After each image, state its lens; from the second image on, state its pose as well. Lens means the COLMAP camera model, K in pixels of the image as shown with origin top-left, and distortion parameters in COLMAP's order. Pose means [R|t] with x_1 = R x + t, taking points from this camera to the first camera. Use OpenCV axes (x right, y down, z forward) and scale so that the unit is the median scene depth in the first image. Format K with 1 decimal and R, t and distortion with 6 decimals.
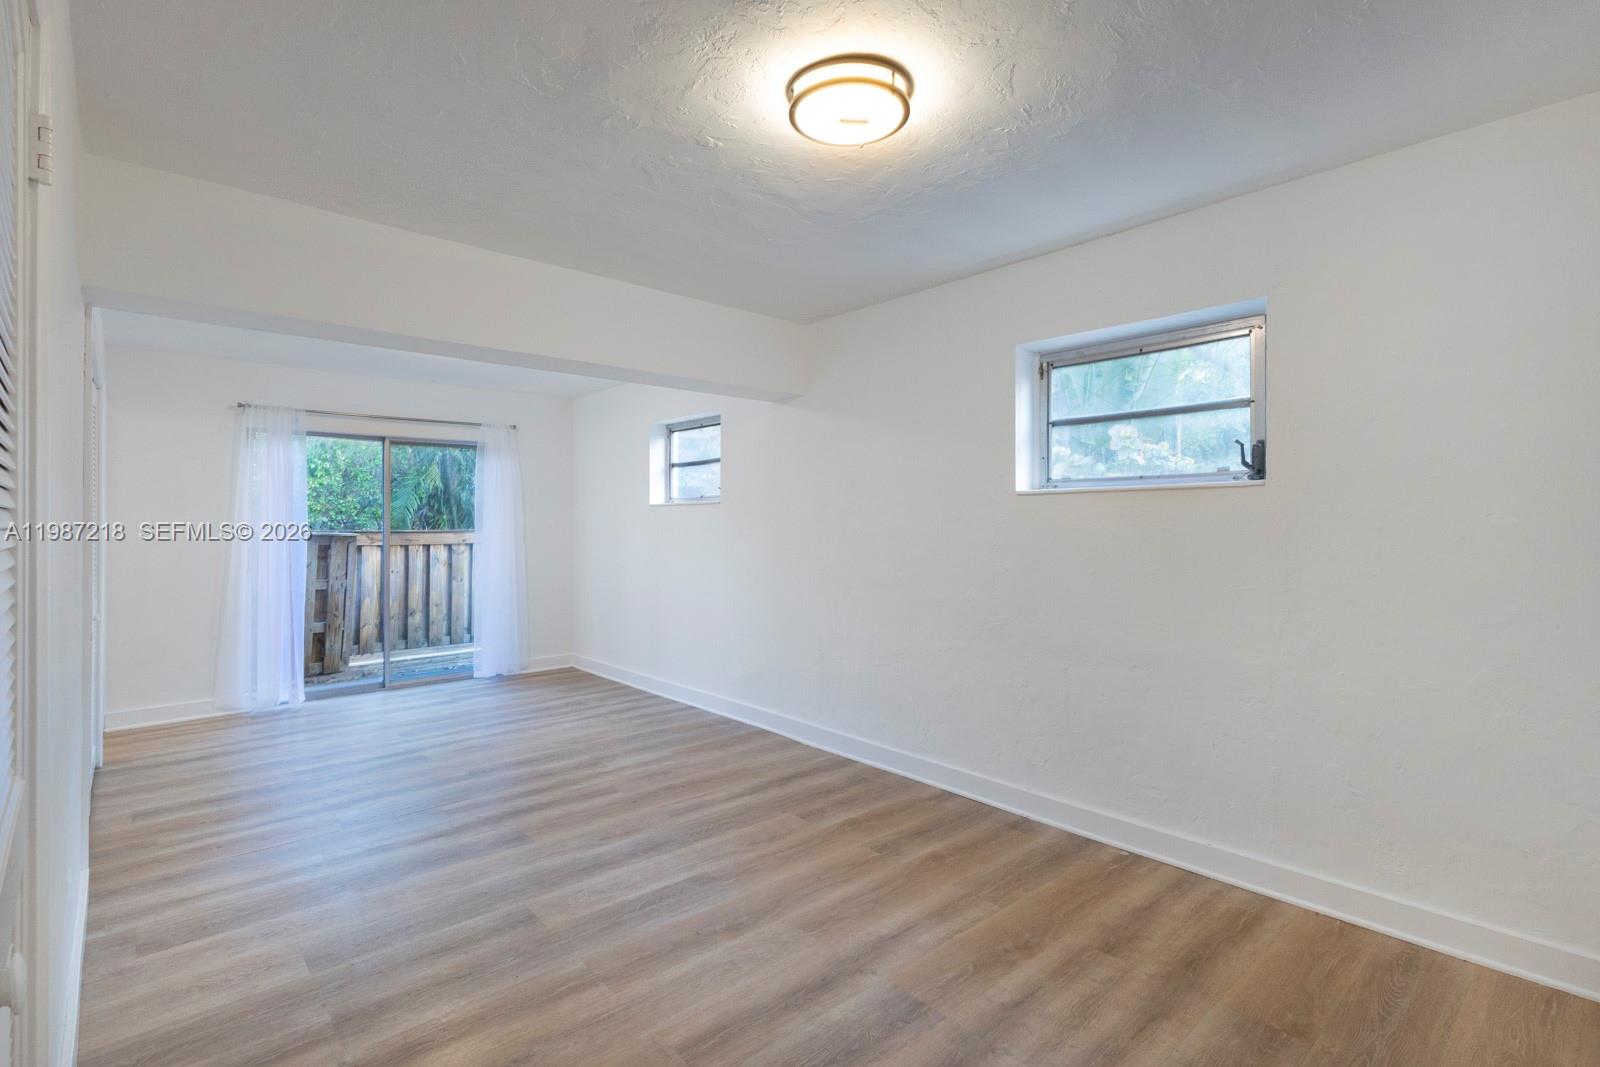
lens RADIAL K [[746.9, 0, 807.4], [0, 746.9, 528.7], [0, 0, 1]] dist [0.003161, -0.000763]
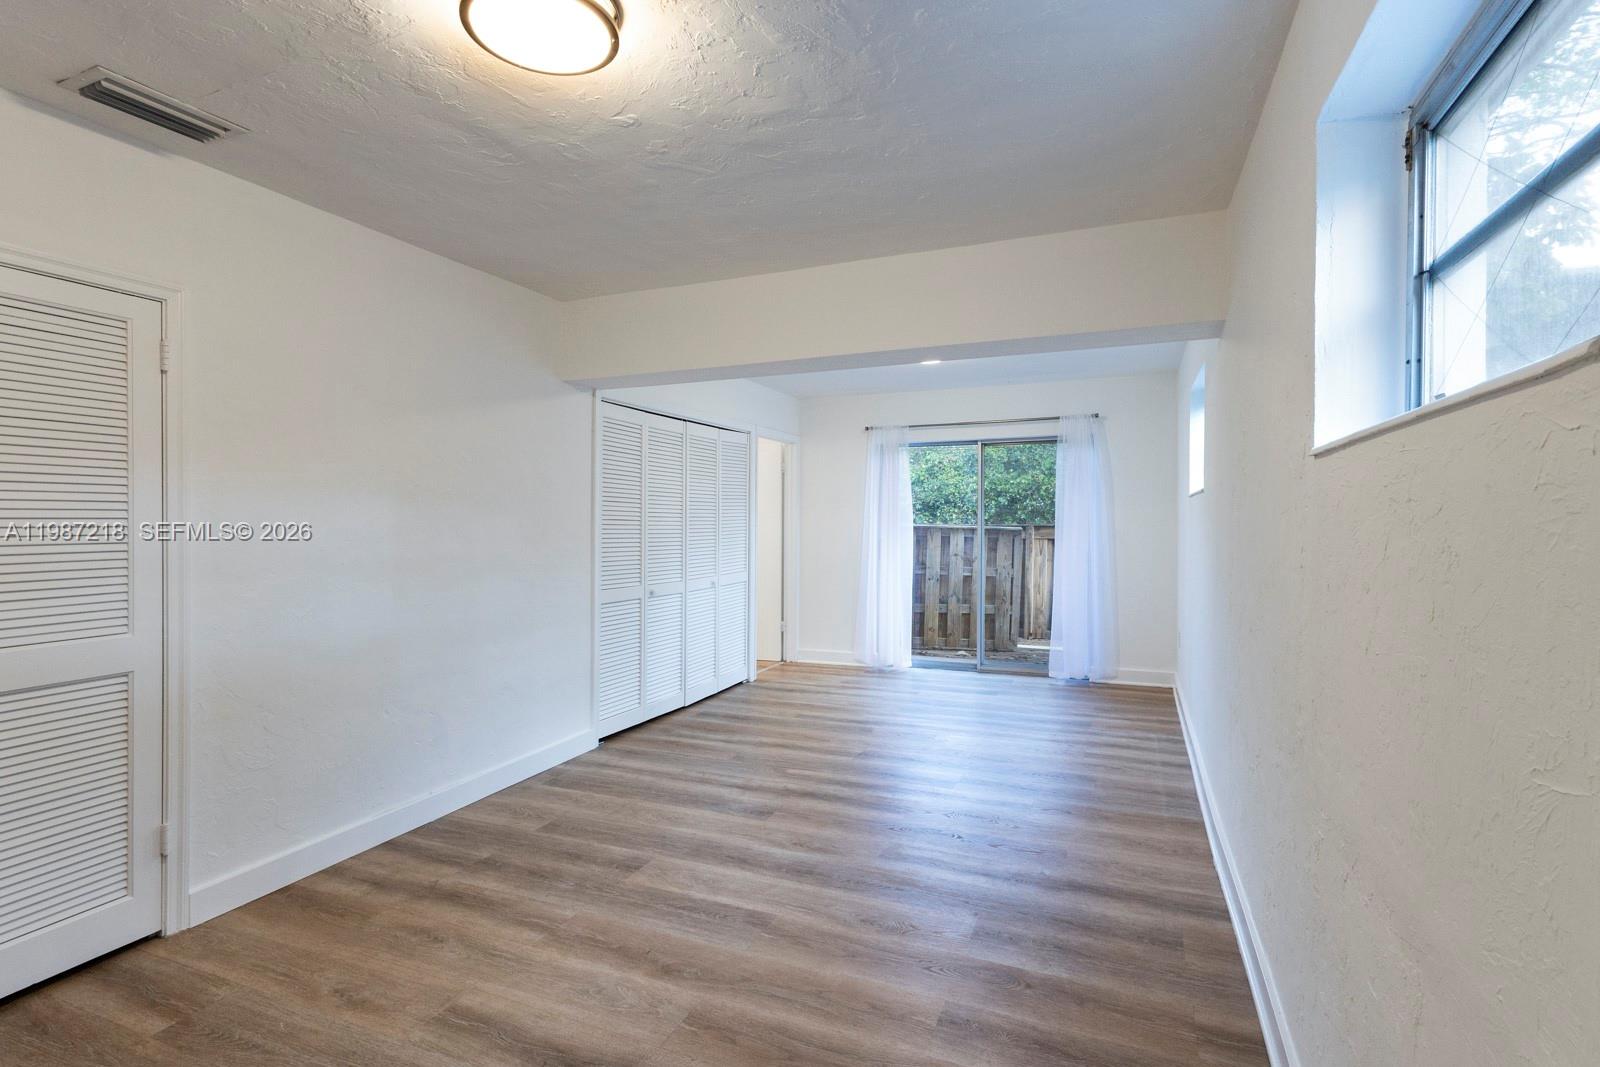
lens RADIAL K [[746.9, 0, 811.0], [0, 746.9, 525.2], [0, 0, 1]] dist [0.003161, -0.000763]
pose [[0.435913, 0.005225, -0.899973, 0.541620], [-0.002008, 0.999986, 0.004833, -0.005777], [0.899986, -0.000299, 0.435918, 0.522808]]
